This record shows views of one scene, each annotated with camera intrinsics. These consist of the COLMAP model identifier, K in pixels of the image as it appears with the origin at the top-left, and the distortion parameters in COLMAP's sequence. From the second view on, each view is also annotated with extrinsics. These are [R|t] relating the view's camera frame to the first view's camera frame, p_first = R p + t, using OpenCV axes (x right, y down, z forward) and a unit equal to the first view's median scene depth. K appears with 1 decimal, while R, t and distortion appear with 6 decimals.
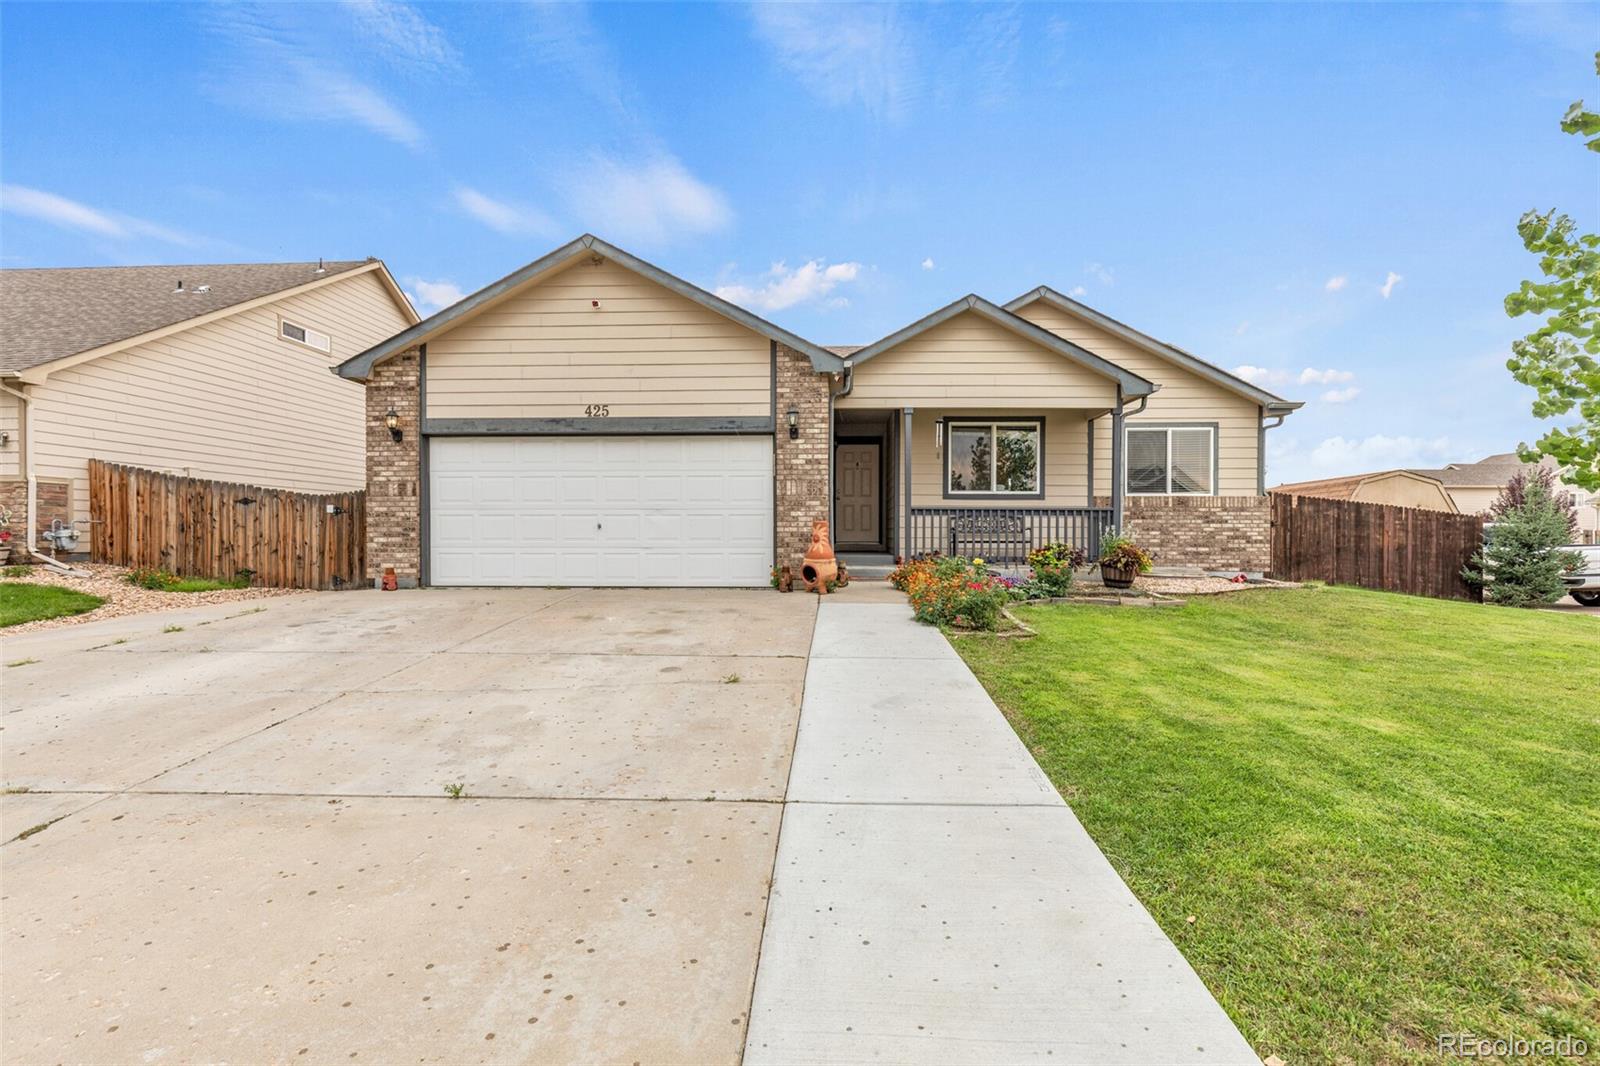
lens RADIAL K [[717.8, 0, 808.7], [0, 717.8, 537.9], [0, 0, 1]] dist [-0.001539, -0.000107]
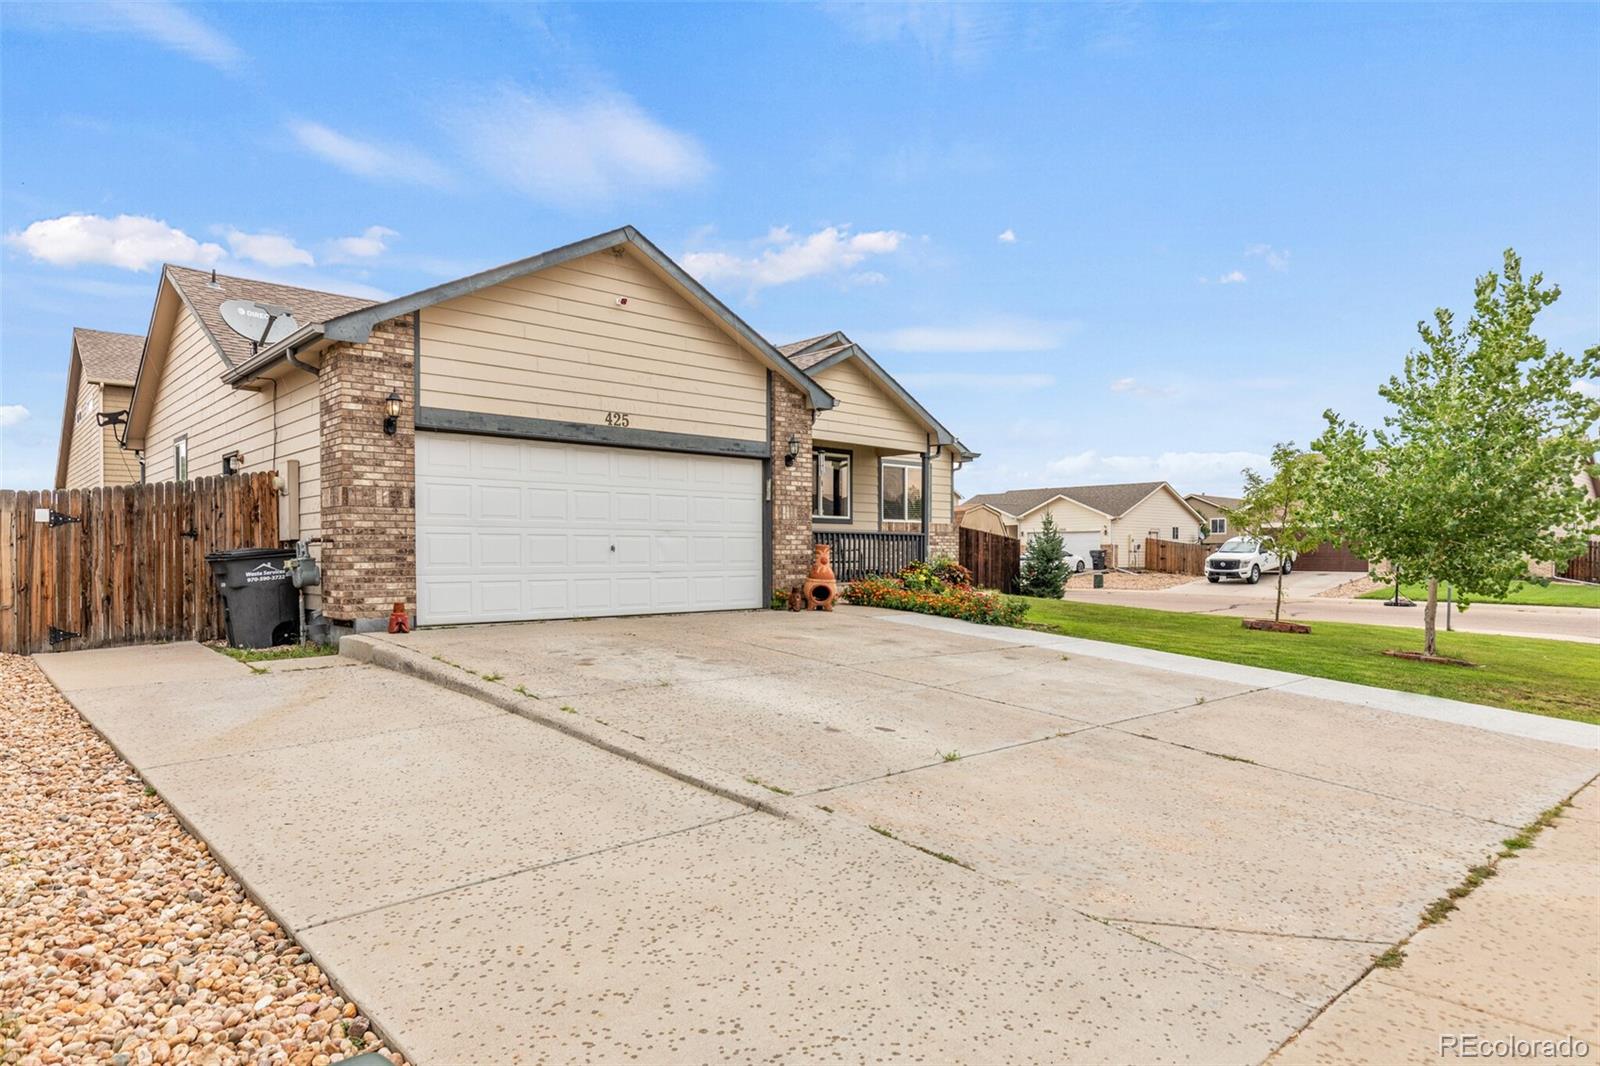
lens RADIAL K [[959.1, 0, 802.5], [0, 959.1, 554.8], [0, 0, 1]] dist [-0.000287, -0.000765]
pose [[0.704985, -0.001863, 0.709220, -0.974499], [0.001549, 0.999998, 0.001087, -0.008964], [-0.709220, 0.000332, 0.704987, -0.007639]]
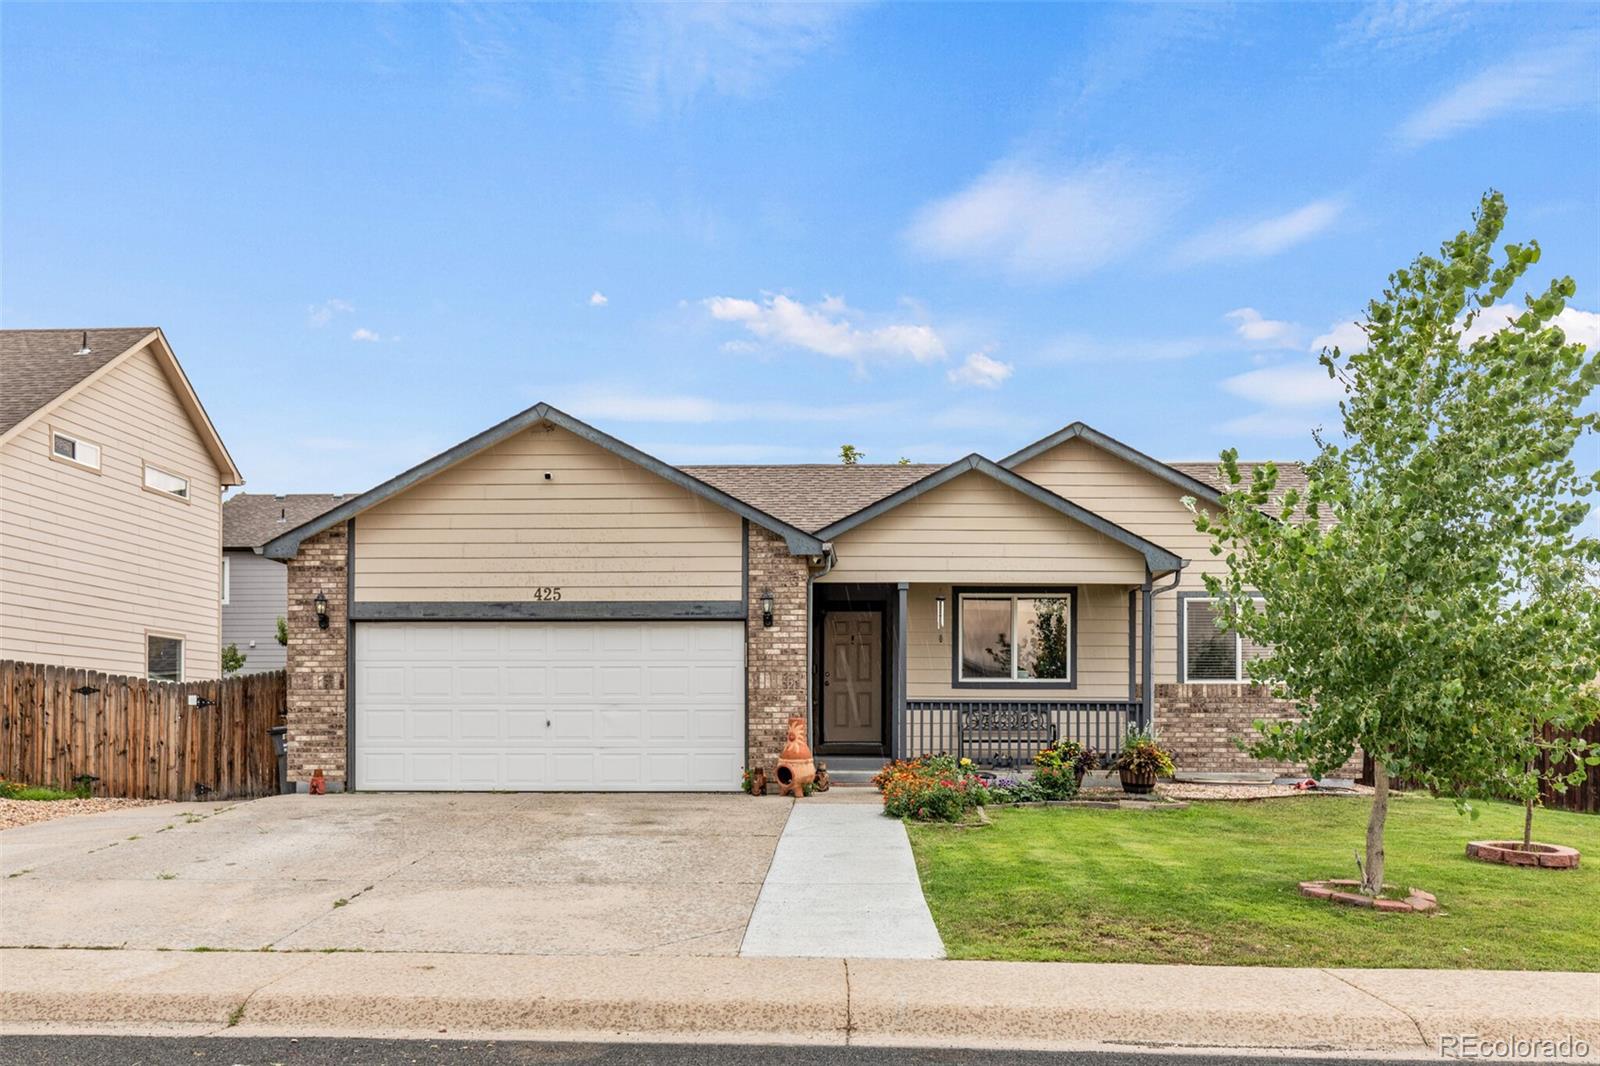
lens RADIAL K [[1564.2, 0, 798.4], [0, 1564.2, 689.6], [0, 0, 1]] dist [-0.010070, 0.000496]
pose [[1.000000, 0.000230, 0.000573, 0.016326], [-0.000212, 0.999553, -0.029891, 0.000109], [-0.000580, 0.029891, 0.999553, -0.937706]]
